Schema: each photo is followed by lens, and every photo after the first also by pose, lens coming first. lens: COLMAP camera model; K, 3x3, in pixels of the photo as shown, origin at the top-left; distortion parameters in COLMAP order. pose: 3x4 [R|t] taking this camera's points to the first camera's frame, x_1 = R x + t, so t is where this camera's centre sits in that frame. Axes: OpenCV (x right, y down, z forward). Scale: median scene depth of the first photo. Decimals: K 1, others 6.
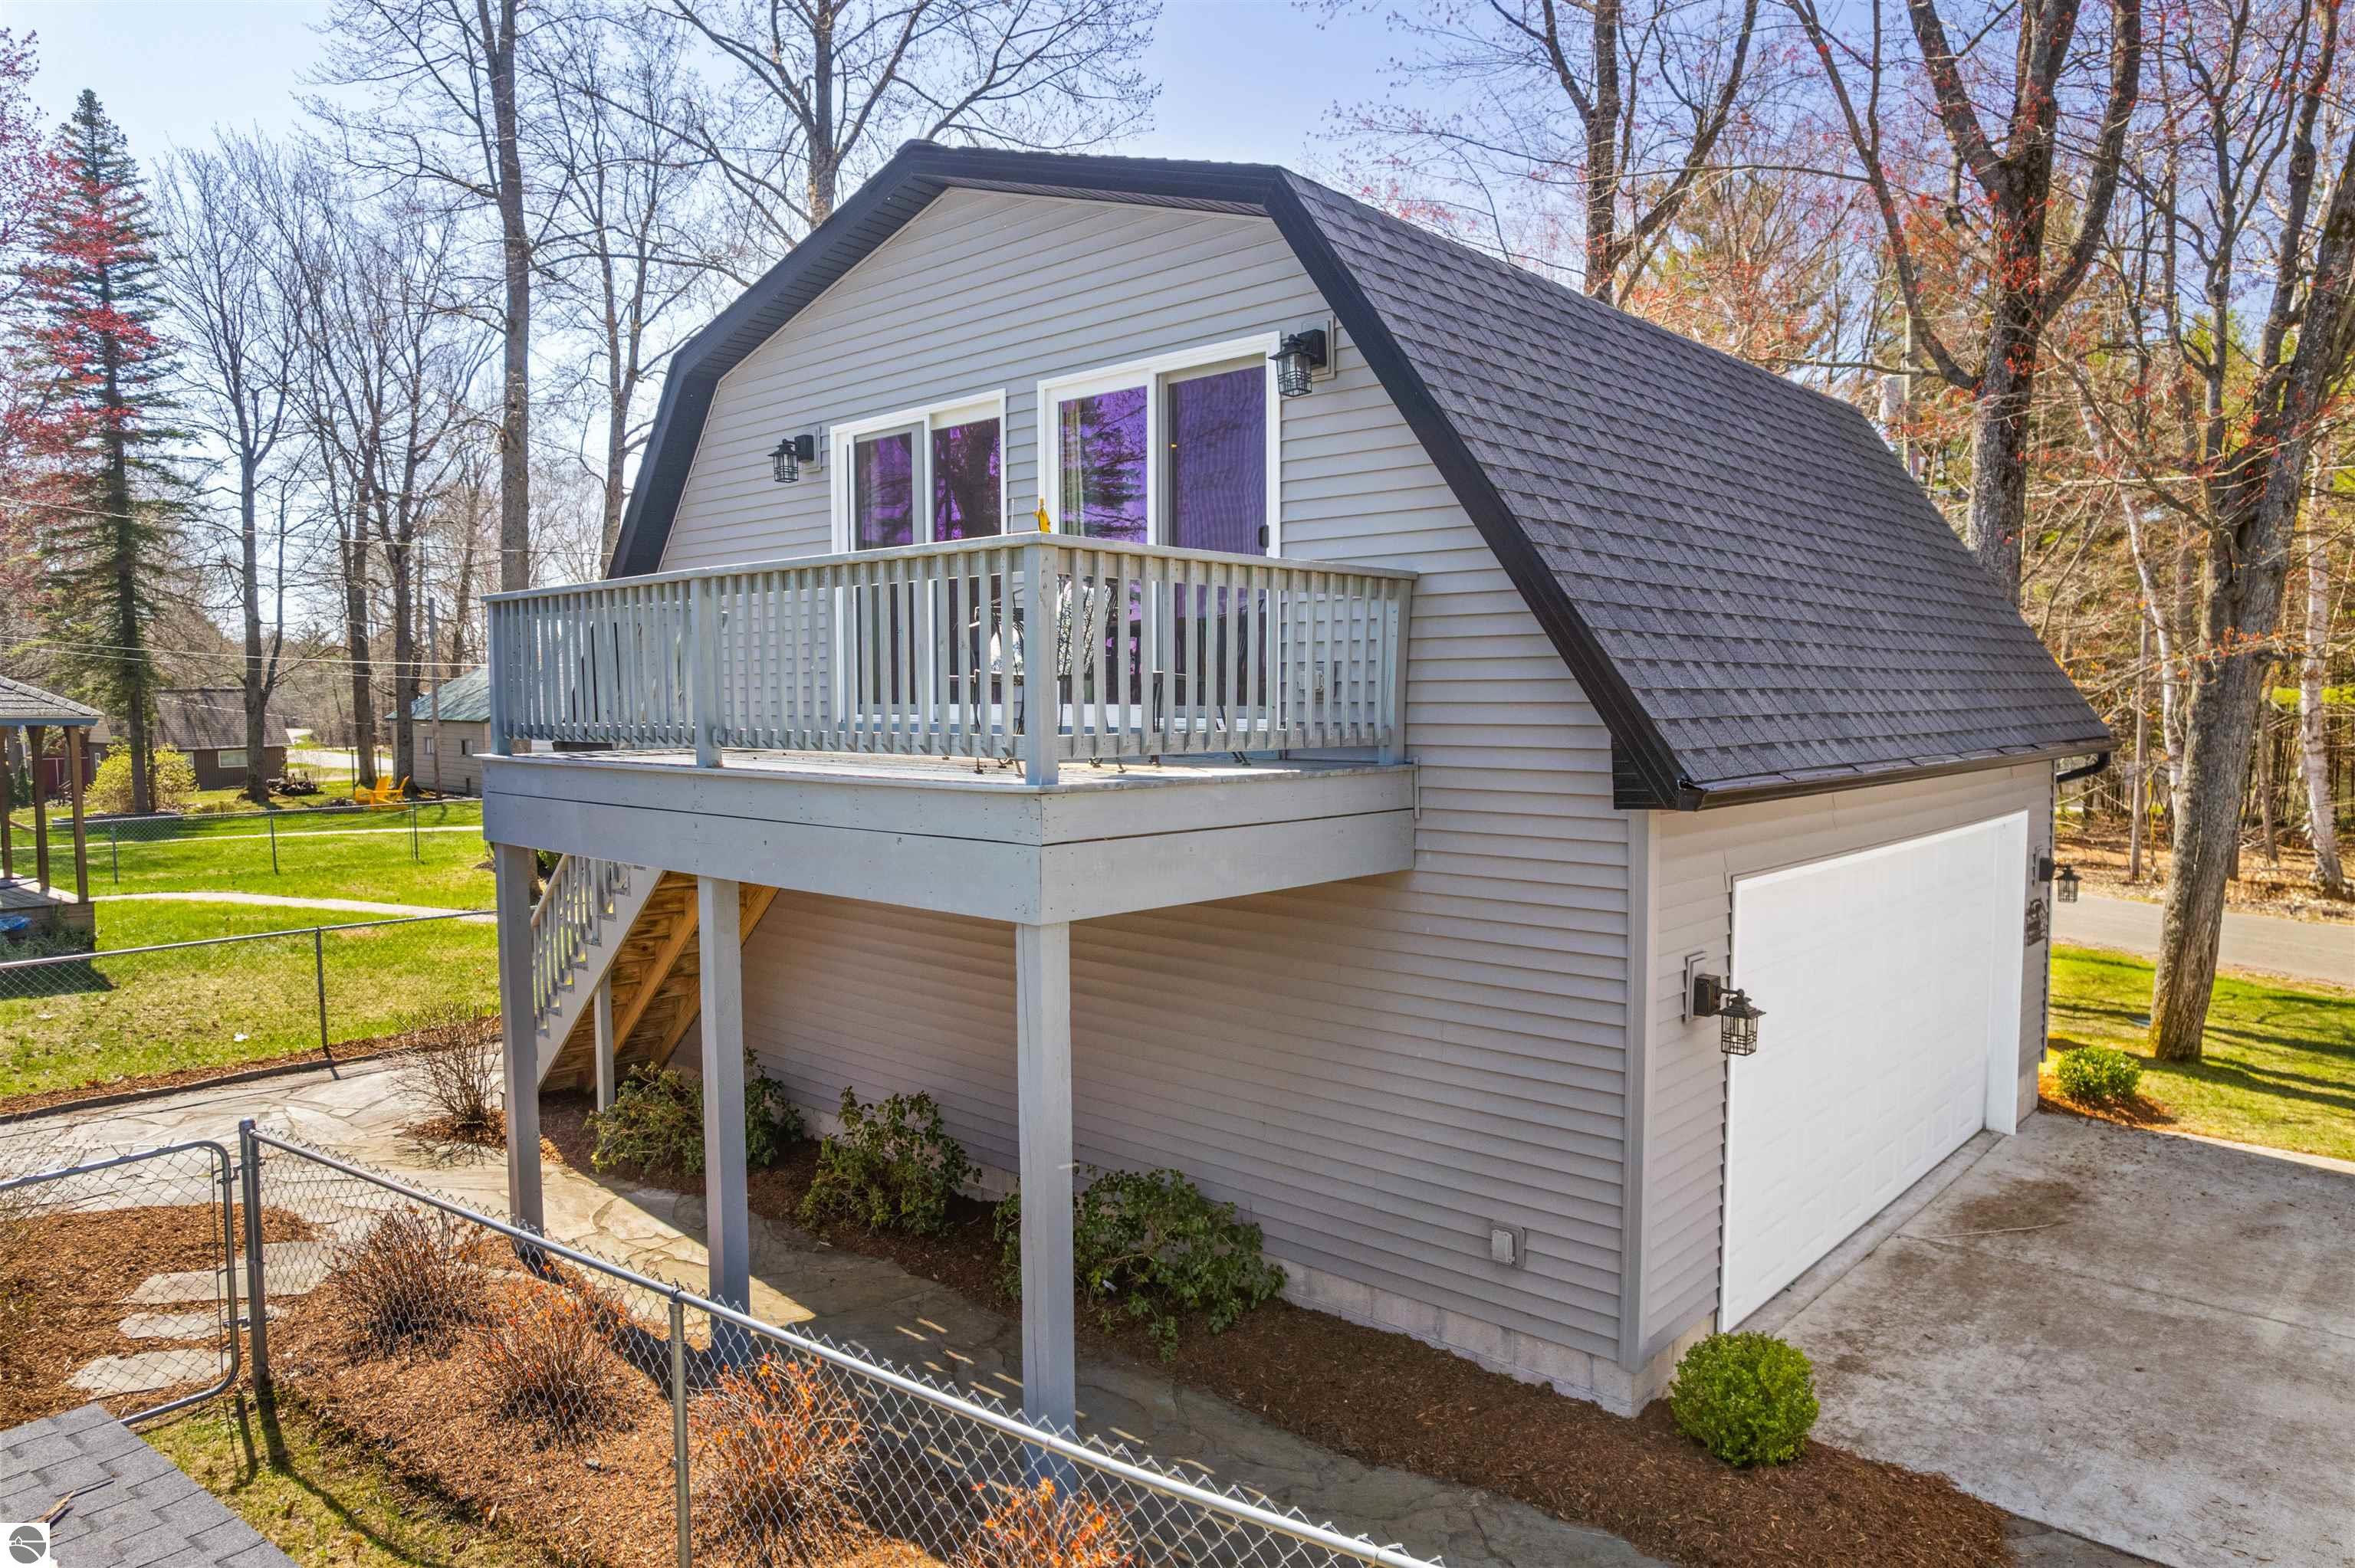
lens RADIAL K [[1500.0, 0, 1188.3], [0, 1500.0, 787.2], [0, 0, 1]] dist [-0.027271, 0.011262]
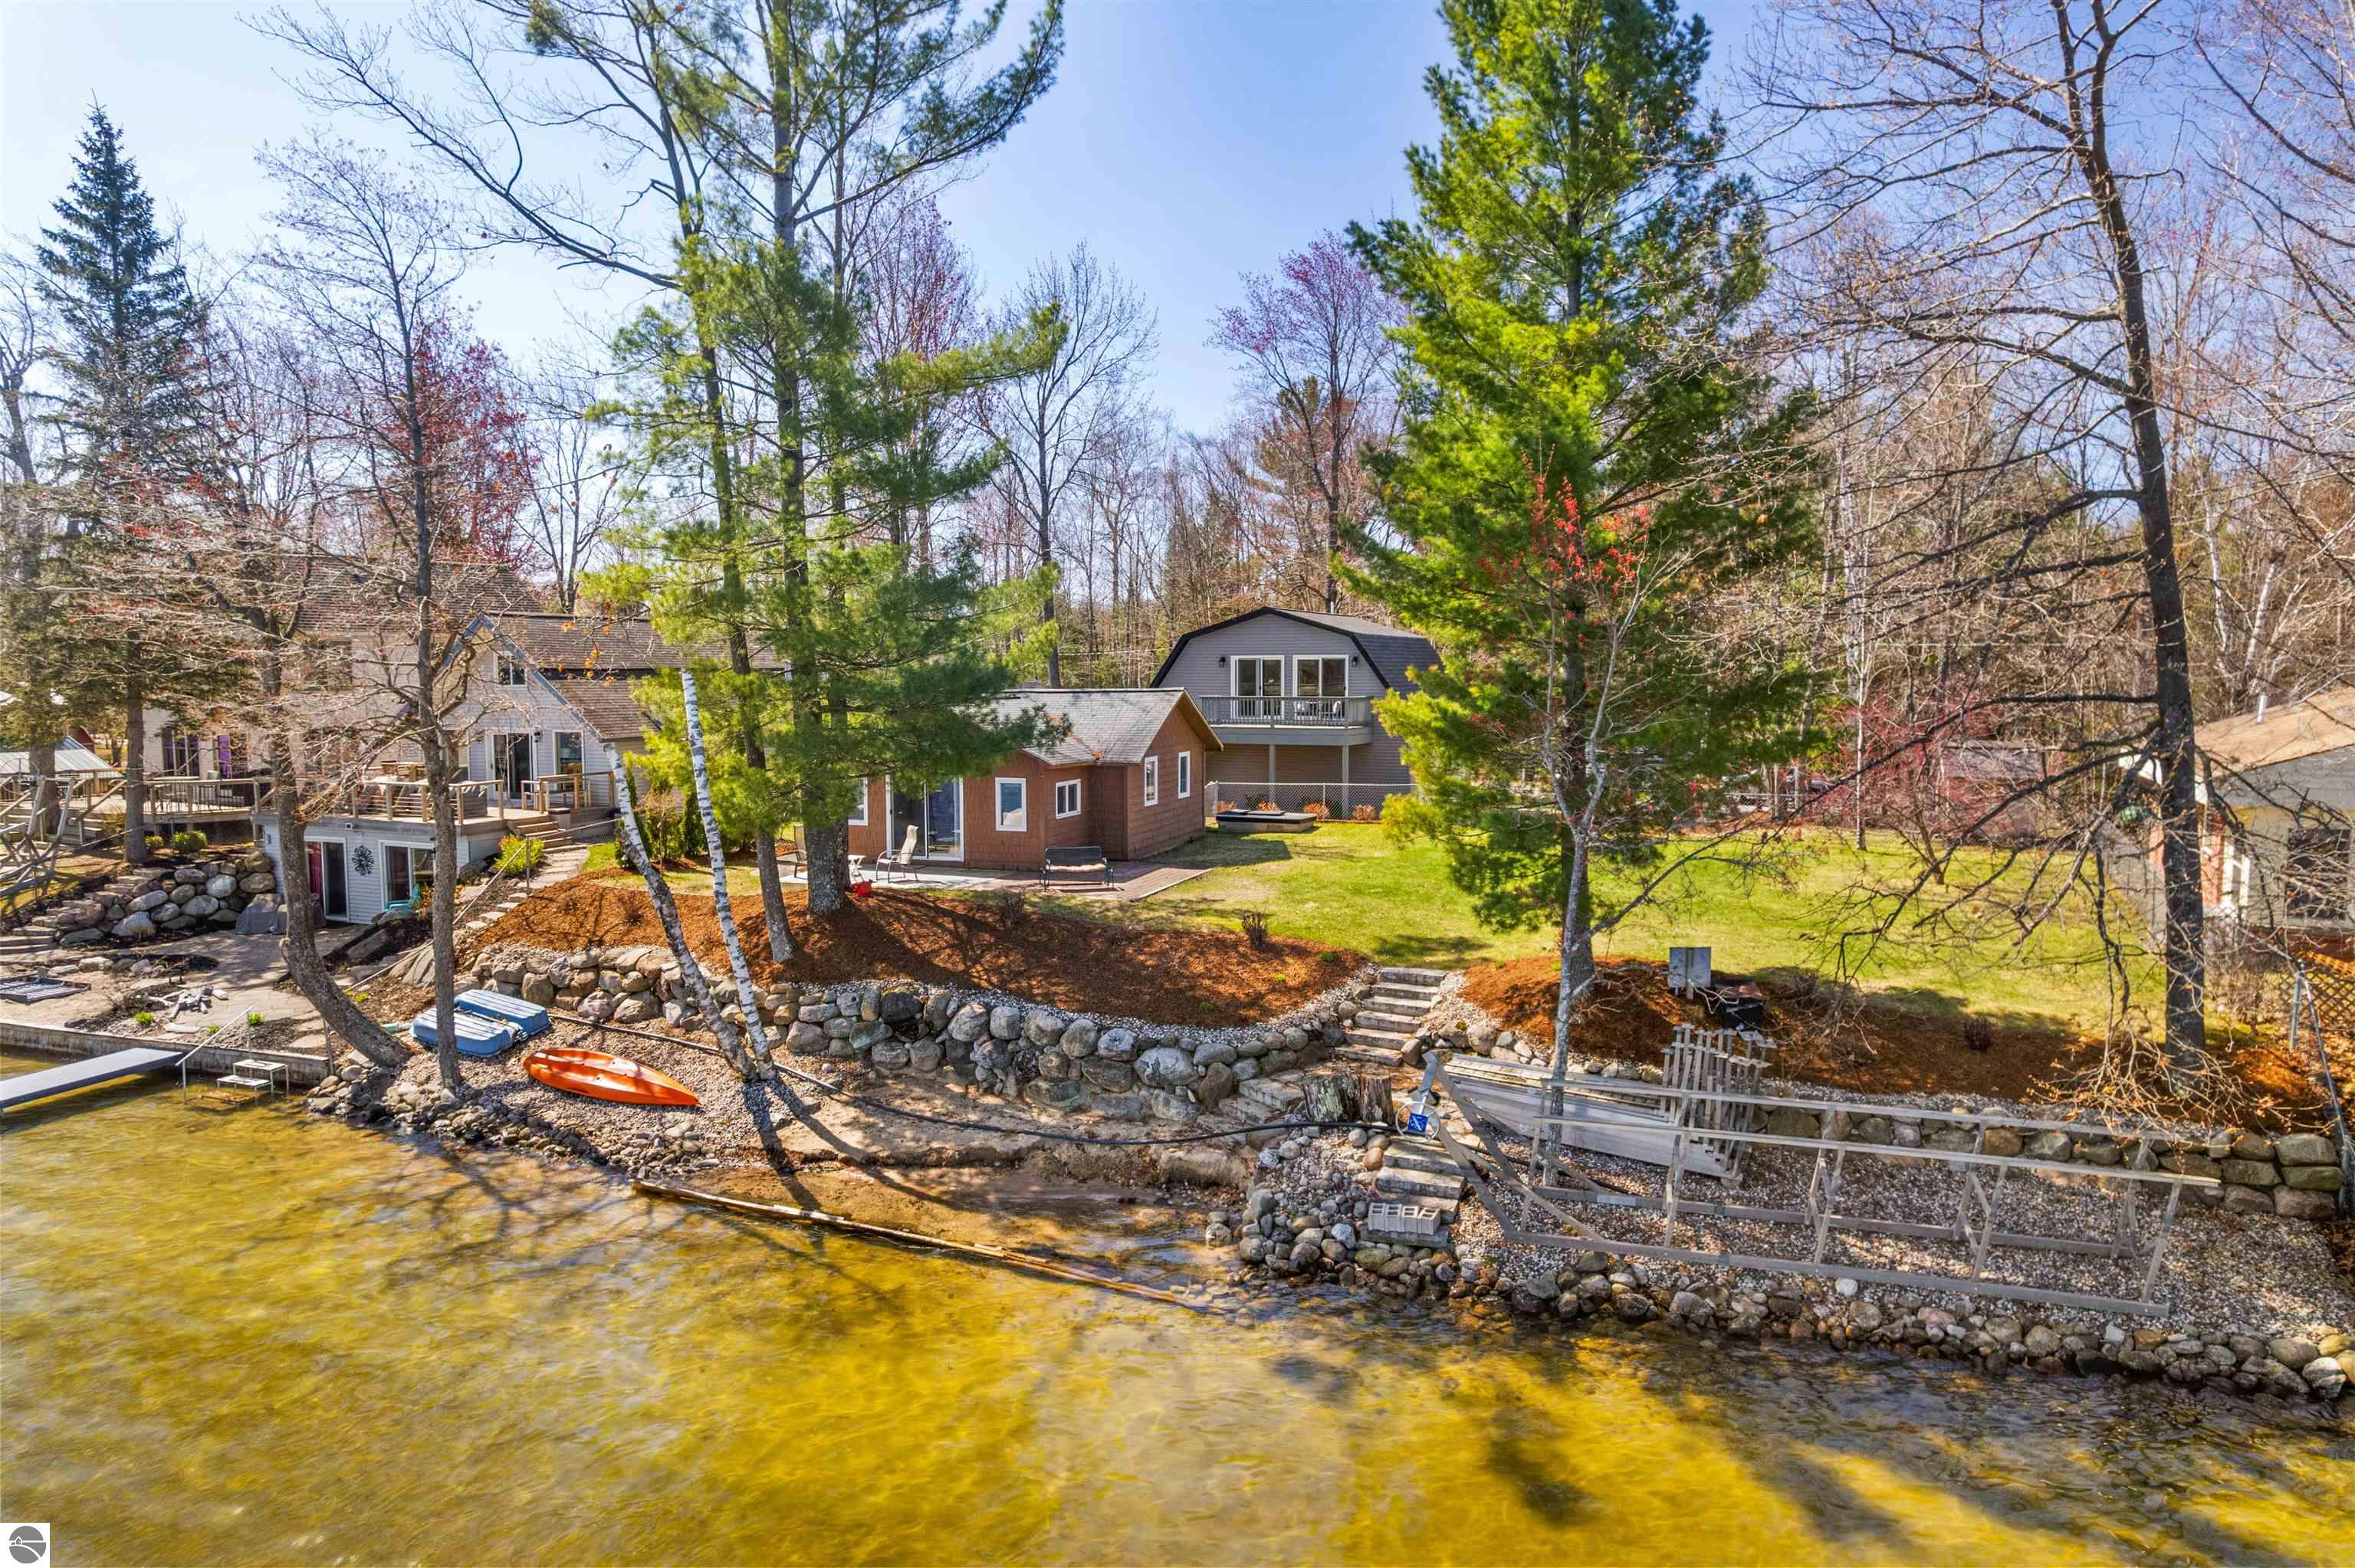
lens RADIAL K [[1500.0, 0, 1176.2], [0, 1500.0, 779.6], [0, 0, 1]] dist [-0.027271, 0.011262]
pose [[0.956415, -0.020859, 0.291266, -1.965885], [0.017957, 0.999759, 0.012632, 0.091464], [-0.291459, -0.006851, 0.956559, -3.802655]]
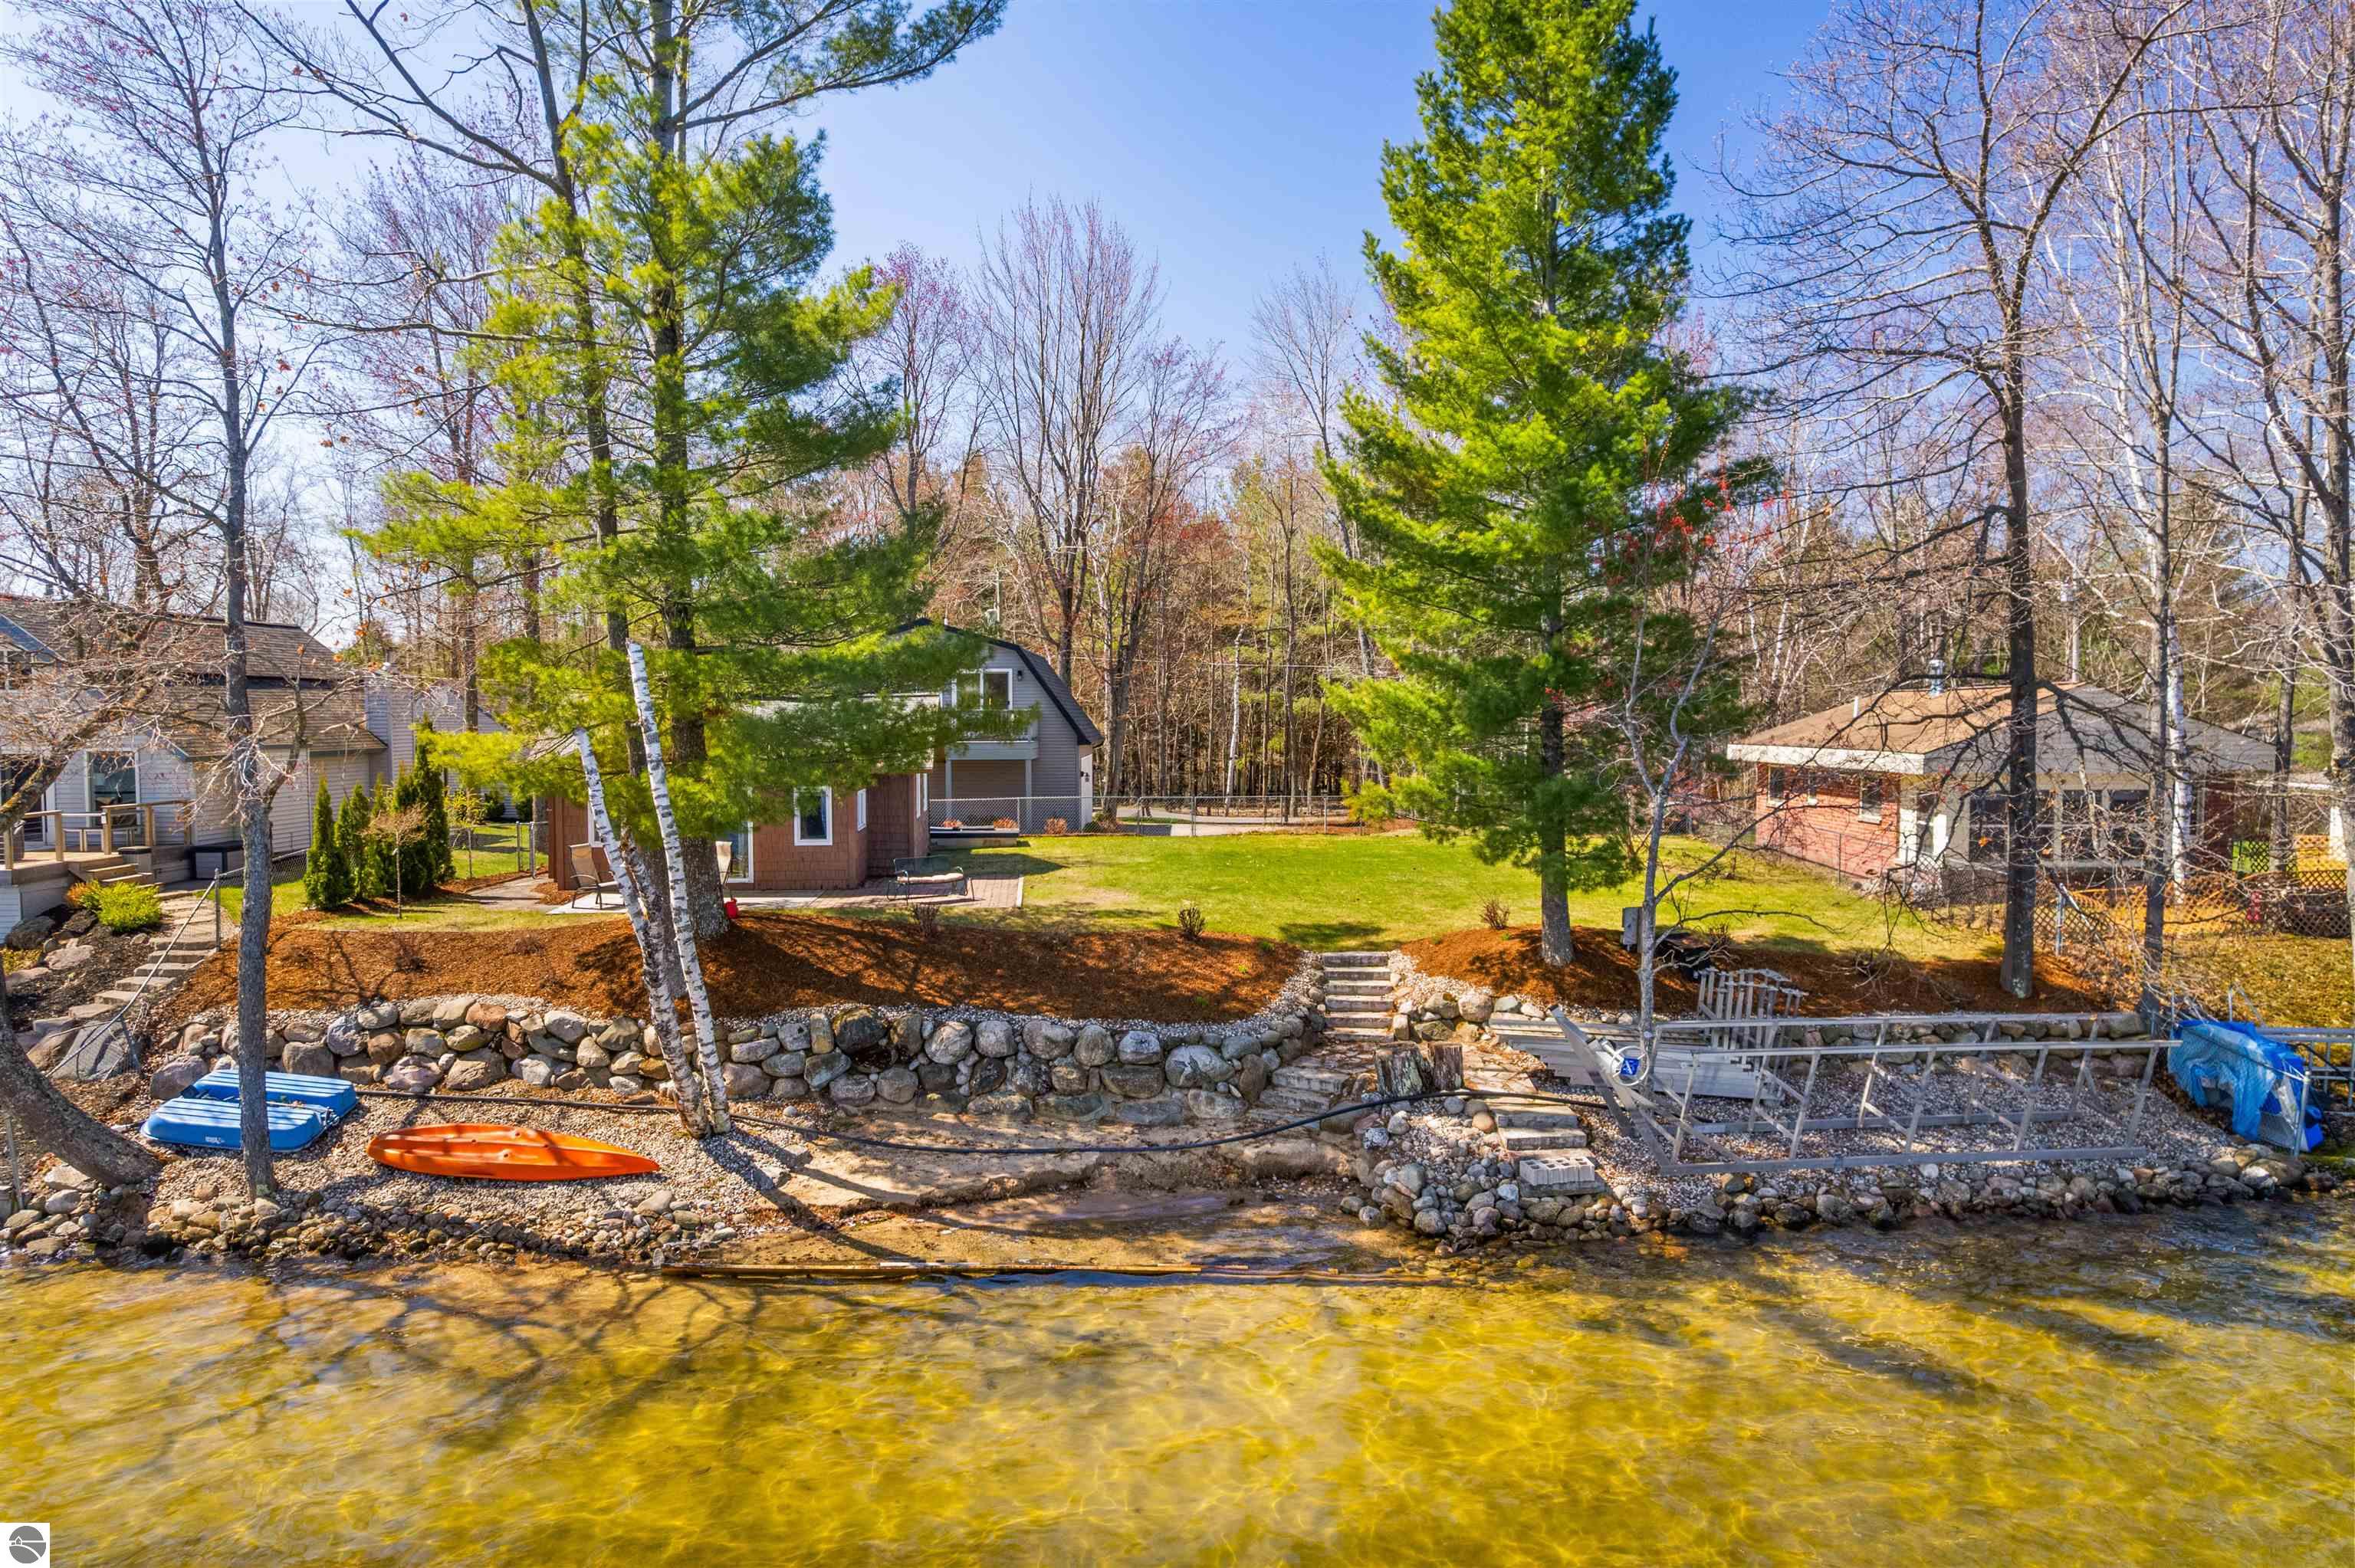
lens RADIAL K [[1500.0, 0, 1175.1], [0, 1500.0, 786.9], [0, 0, 1]] dist [-0.027271, 0.011262]
pose [[0.740529, -0.030856, 0.671316, -2.861637], [0.041561, 0.999136, 0.000078, 0.159018], [-0.670738, 0.027843, 0.741172, -3.166145]]
